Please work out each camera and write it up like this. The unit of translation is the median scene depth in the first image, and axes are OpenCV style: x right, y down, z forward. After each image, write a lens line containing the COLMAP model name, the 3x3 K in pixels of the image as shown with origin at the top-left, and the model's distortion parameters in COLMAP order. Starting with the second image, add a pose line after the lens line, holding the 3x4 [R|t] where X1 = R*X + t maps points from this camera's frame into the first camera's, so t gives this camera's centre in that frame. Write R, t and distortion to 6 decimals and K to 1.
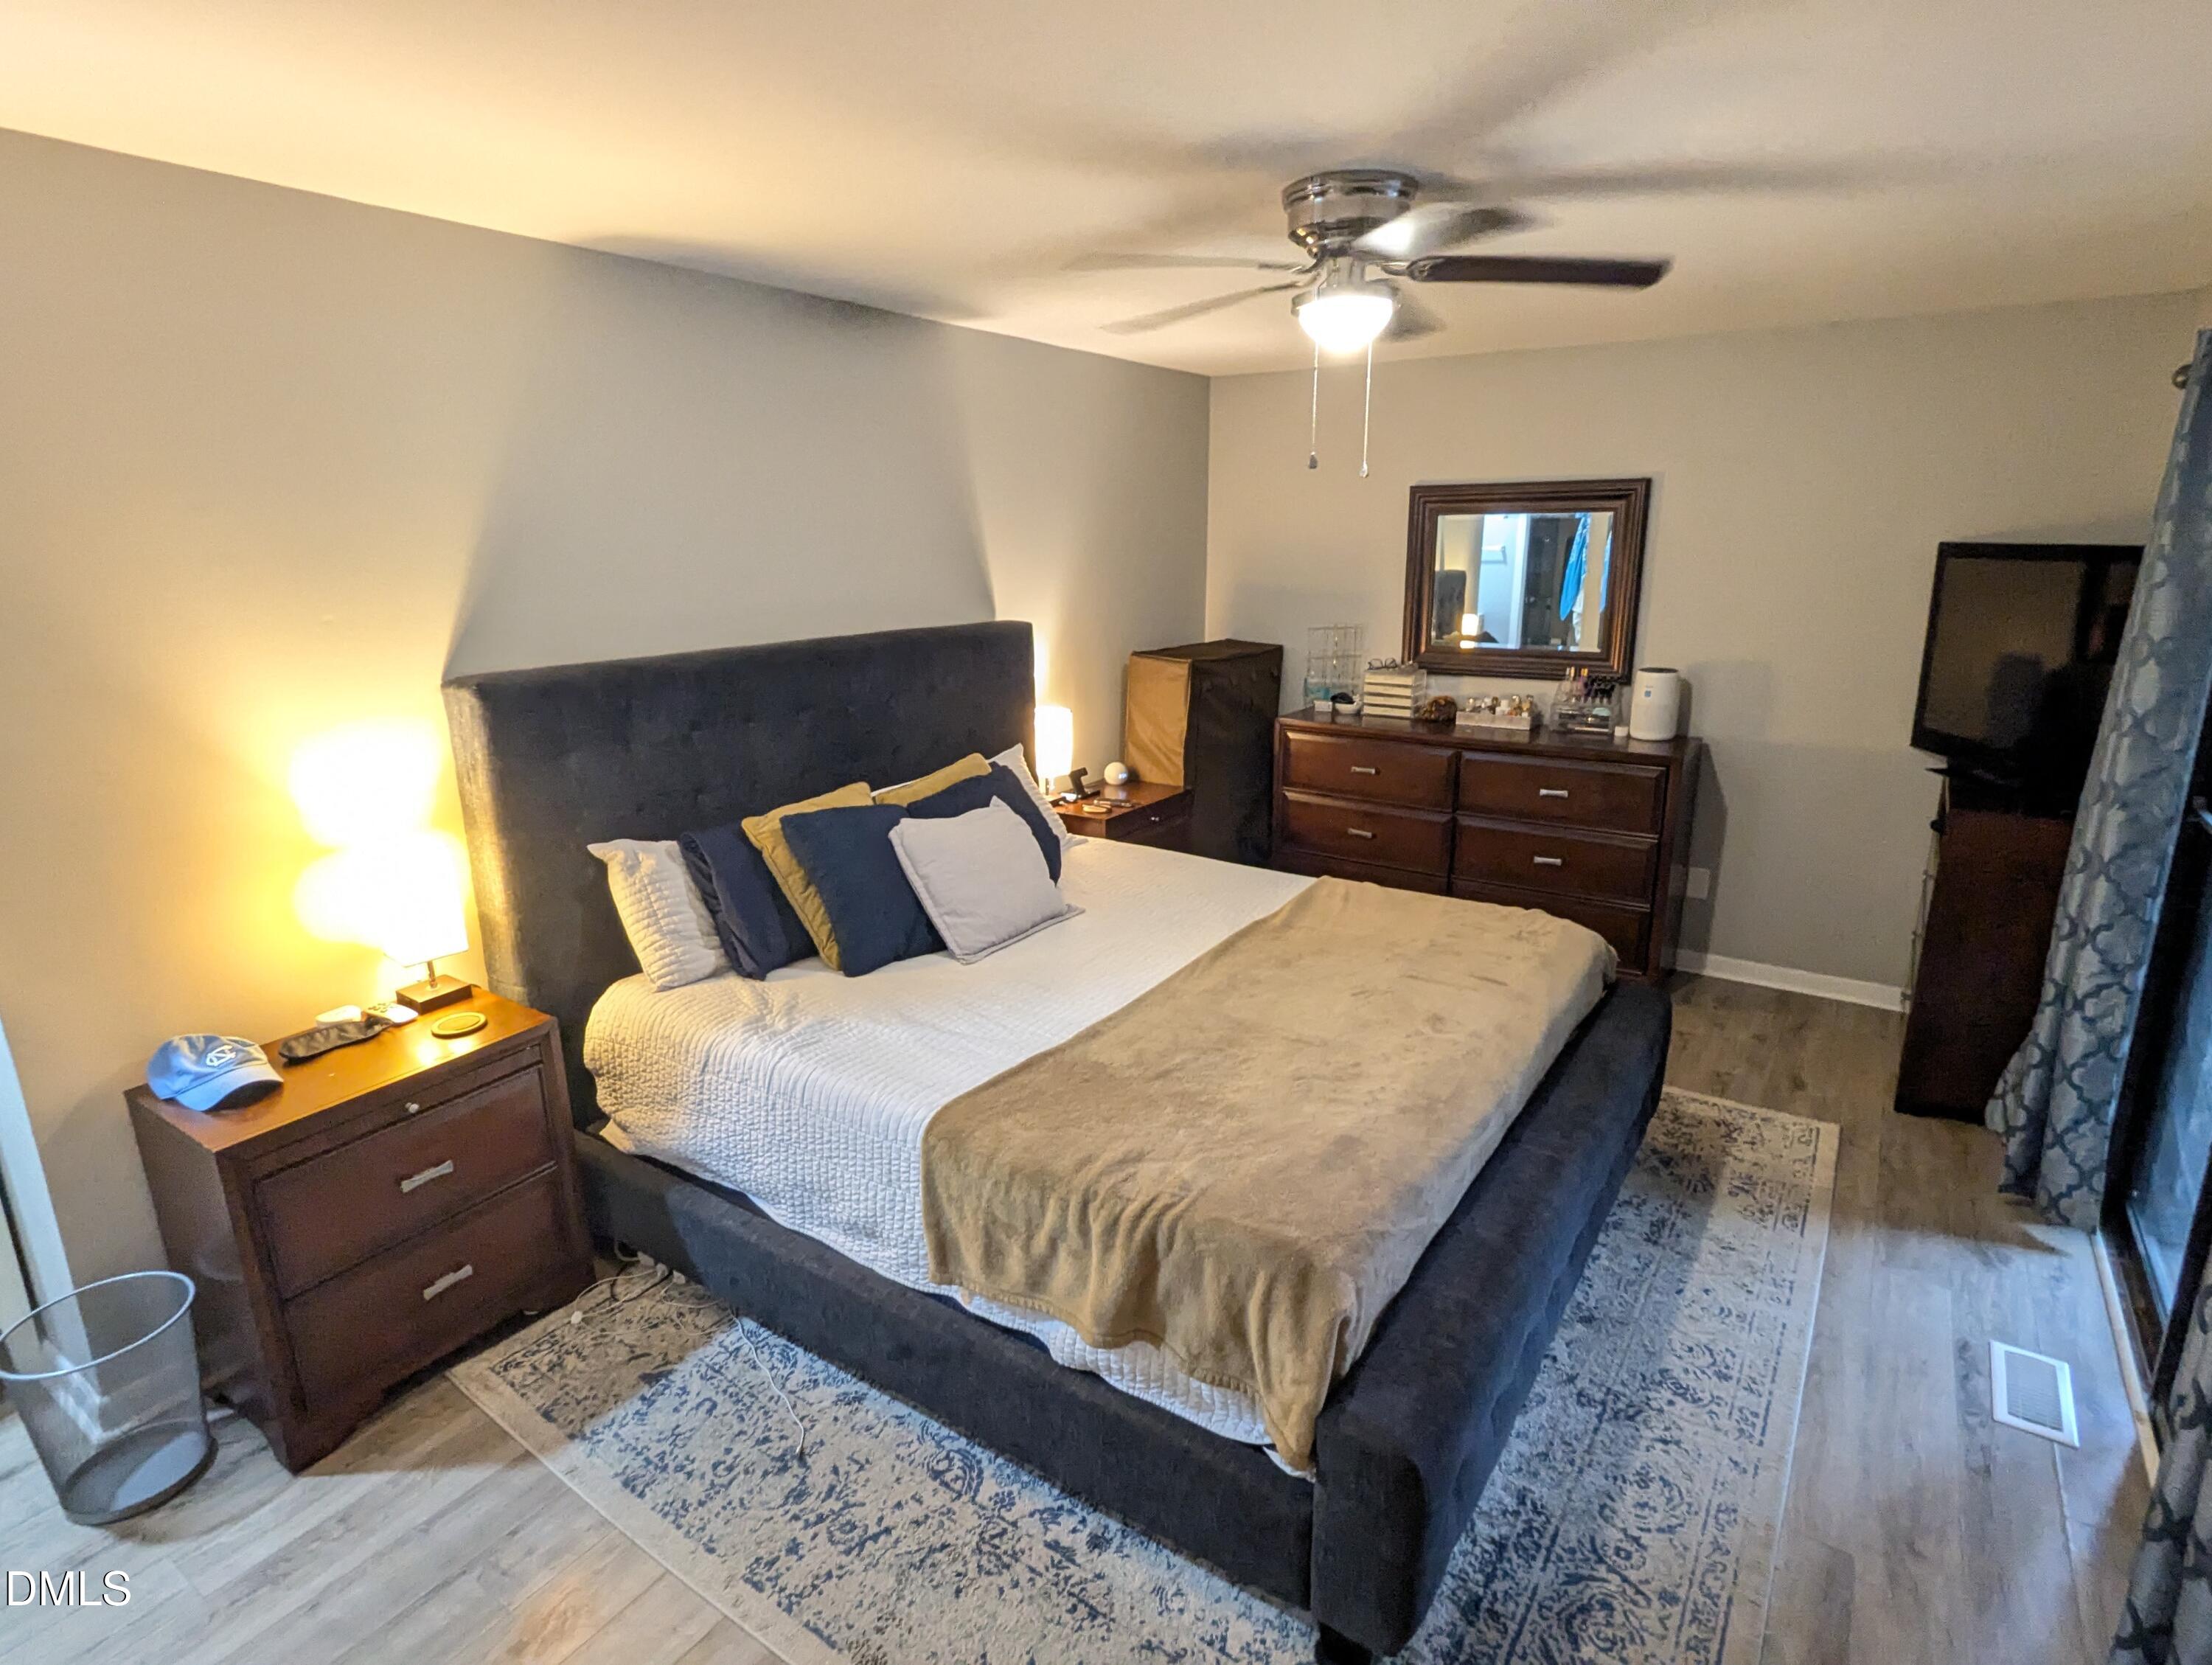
lens RADIAL K [[1167.8, 0, 1103.9], [0, 1167.8, 834.2], [0, 0, 1]] dist [0.000235, 0.000342]
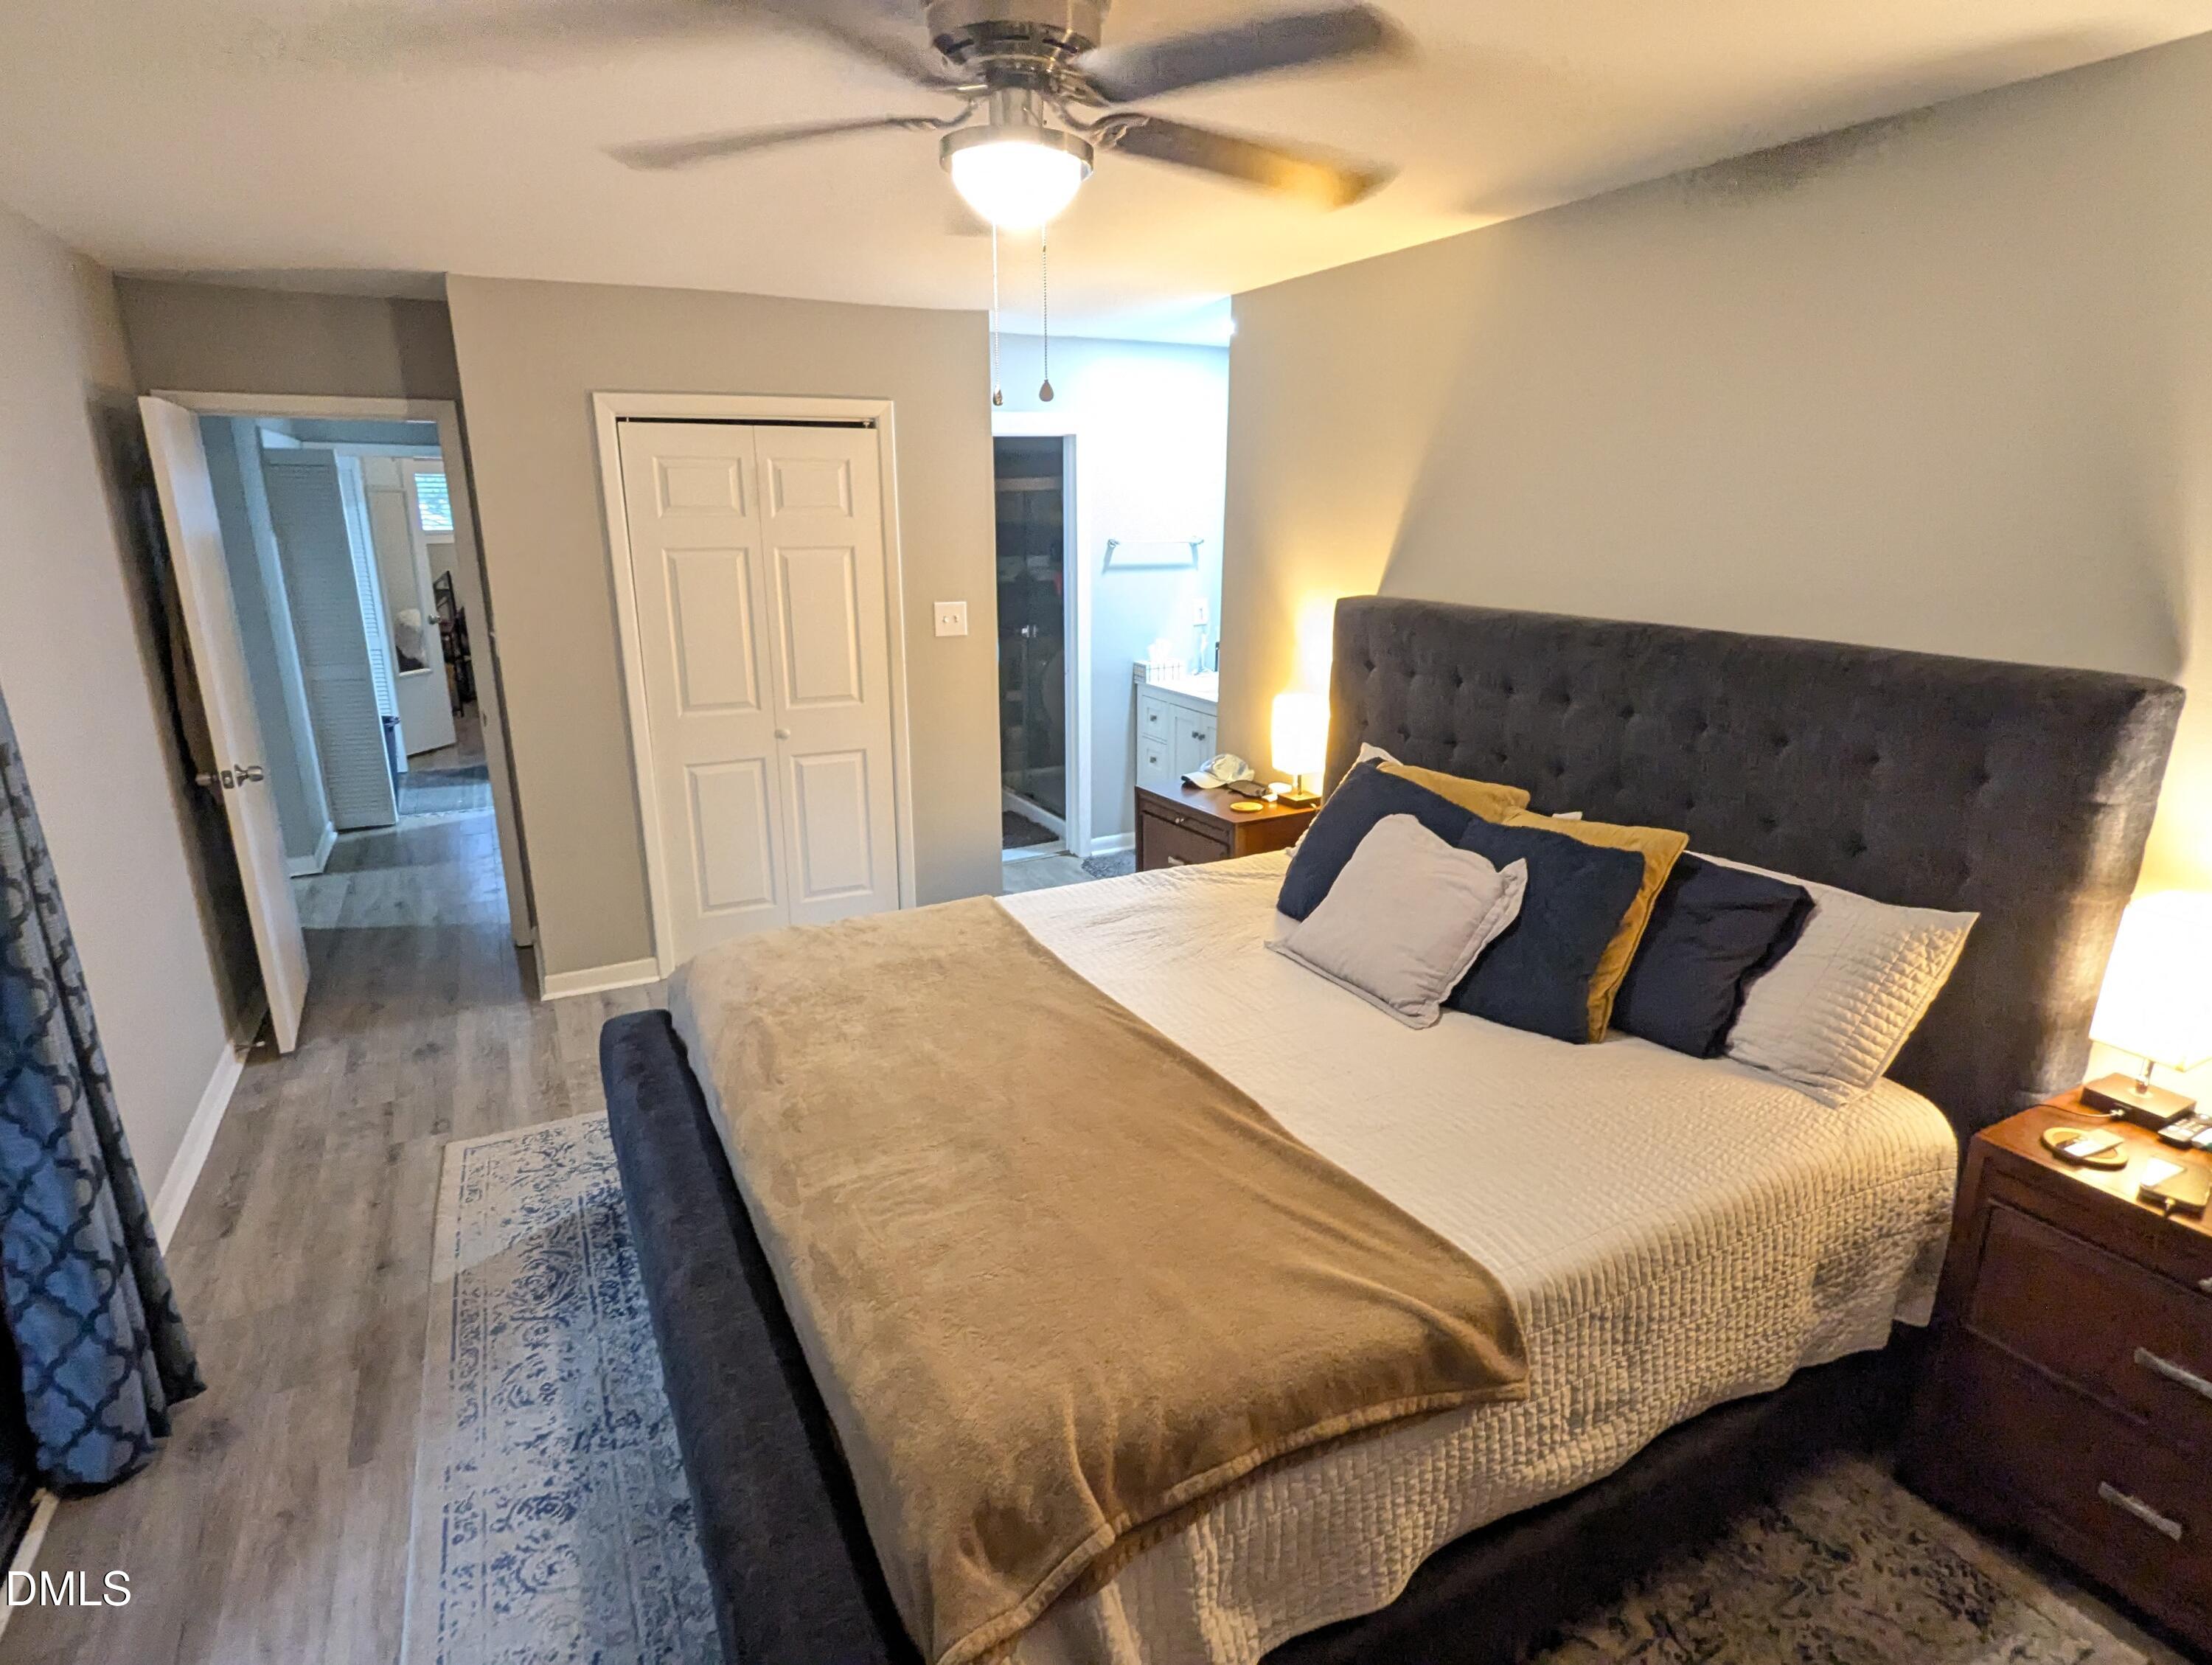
lens RADIAL K [[1167.8, 0, 1102.1], [0, 1167.8, 833.9], [0, 0, 1]] dist [0.000235, 0.000342]
pose [[-0.477832, 0.247608, -0.842833, 0.971658], [-0.217392, 0.896278, 0.386556, -0.414328], [0.851127, 0.367935, -0.374443, 1.609406]]
